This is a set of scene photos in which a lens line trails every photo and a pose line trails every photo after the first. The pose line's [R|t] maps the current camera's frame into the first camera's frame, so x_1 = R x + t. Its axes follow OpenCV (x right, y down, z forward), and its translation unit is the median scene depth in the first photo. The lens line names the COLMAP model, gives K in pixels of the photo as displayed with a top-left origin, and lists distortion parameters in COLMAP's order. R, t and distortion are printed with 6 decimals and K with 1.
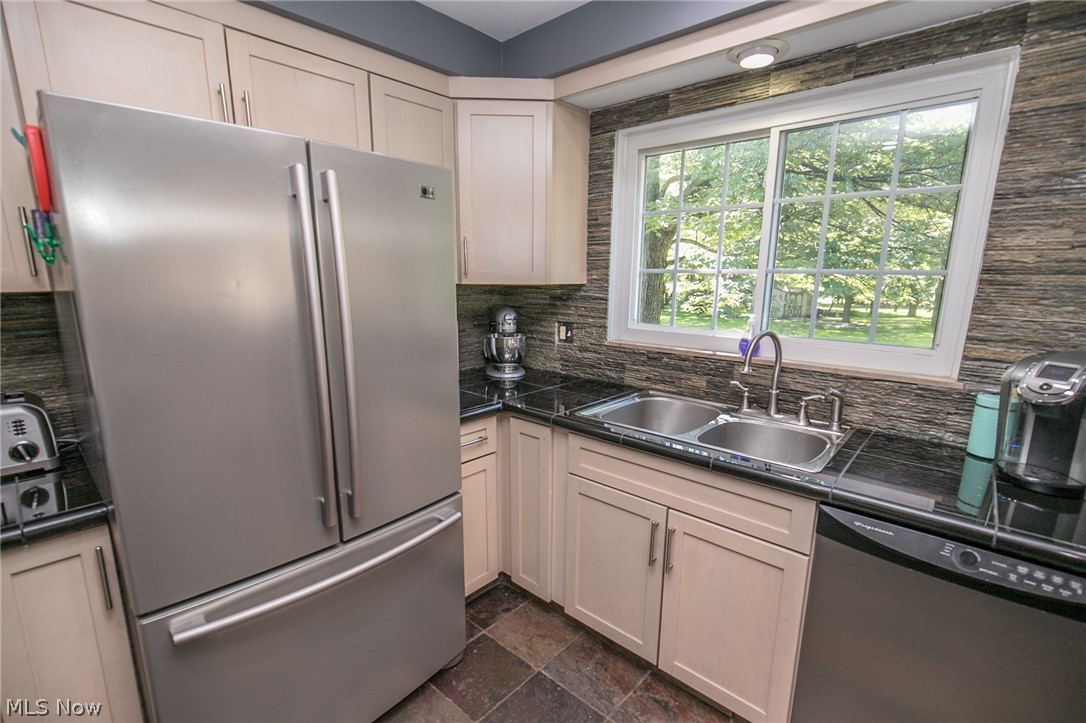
lens RADIAL K [[491.2, 0, 539.5], [0, 491.2, 371.1], [0, 0, 1]] dist [-0.016741, 0.004547]
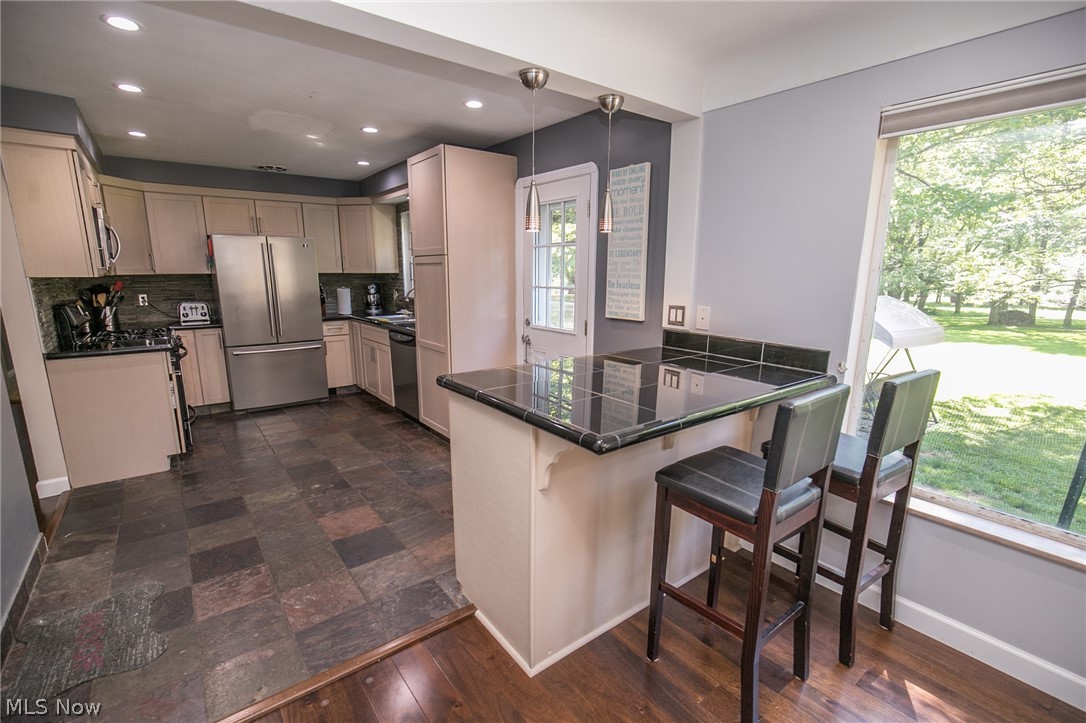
lens RADIAL K [[491.2, 0, 540.5], [0, 491.2, 371.3], [0, 0, 1]] dist [-0.016741, 0.004547]
pose [[0.984083, 0.030574, -0.175061, 1.769945], [-0.029797, 0.999531, 0.007066, 0.391319], [0.175195, -0.001737, 0.984532, -1.833939]]
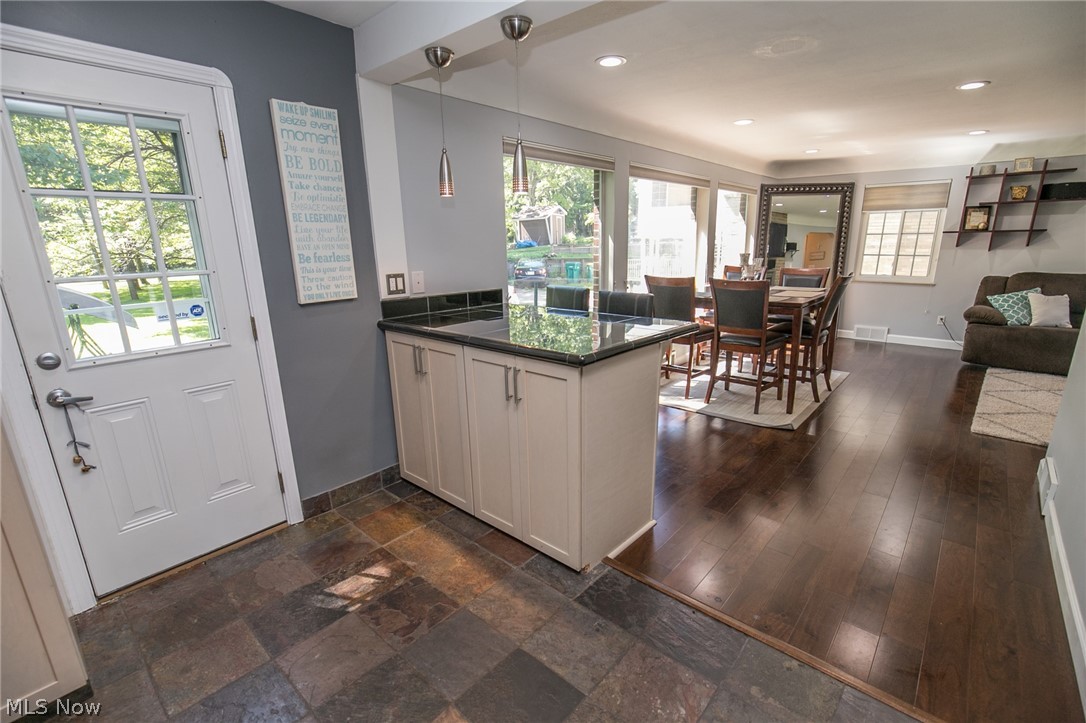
lens RADIAL K [[491.2, 0, 545.6], [0, 491.2, 371.6], [0, 0, 1]] dist [-0.016741, 0.004547]
pose [[-0.014537, -0.271630, 0.962292, 0.253538], [0.213143, 0.939432, 0.268398, 0.142132], [-0.976913, 0.209007, 0.044240, -0.624351]]
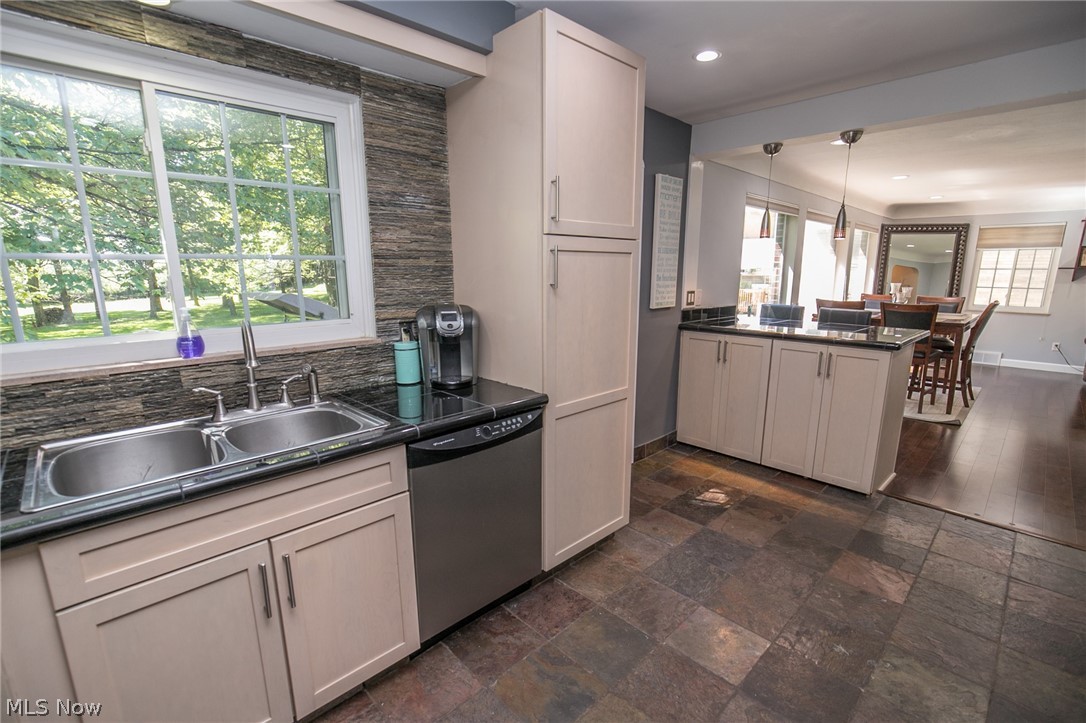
lens RADIAL K [[491.2, 0, 543.0], [0, 491.2, 371.2], [0, 0, 1]] dist [-0.016741, 0.004547]
pose [[0.062535, -0.215432, 0.974514, -0.426872], [0.198048, 0.959687, 0.199445, -0.064388], [-0.978196, 0.180528, 0.102680, 0.379891]]
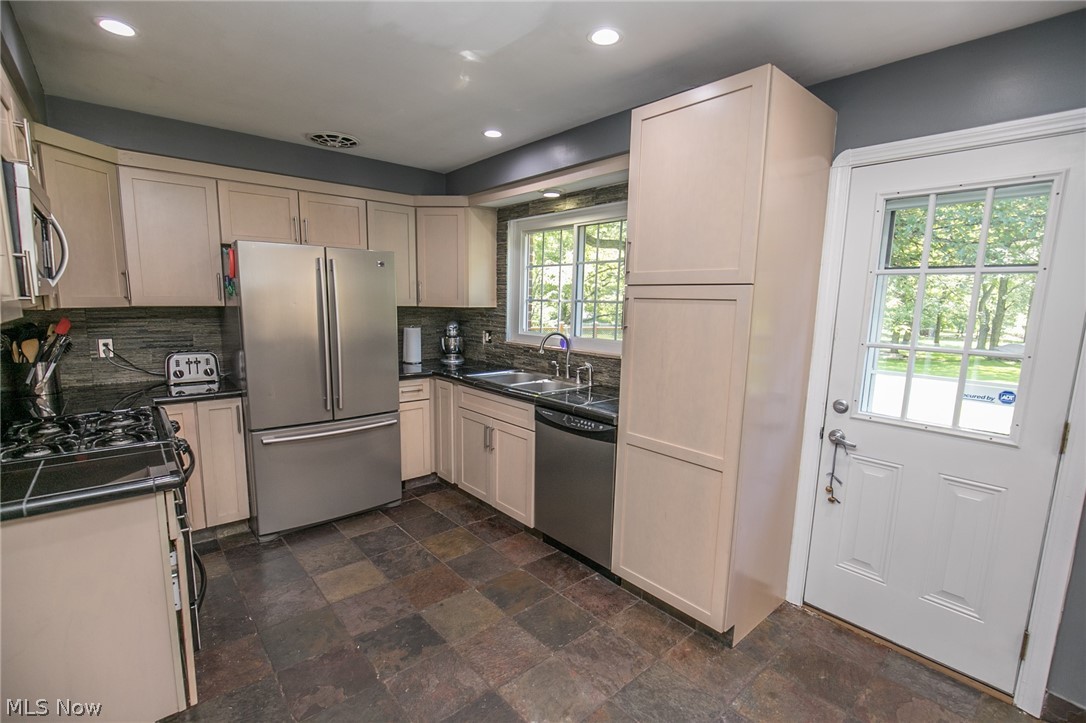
lens RADIAL K [[491.2, 0, 541.6], [0, 491.2, 372.0], [0, 0, 1]] dist [-0.016741, 0.004547]
pose [[0.992893, 0.027786, -0.115724, 0.646711], [-0.033629, 0.998240, -0.048848, 0.172380], [0.114163, 0.052393, 0.992079, -0.915868]]
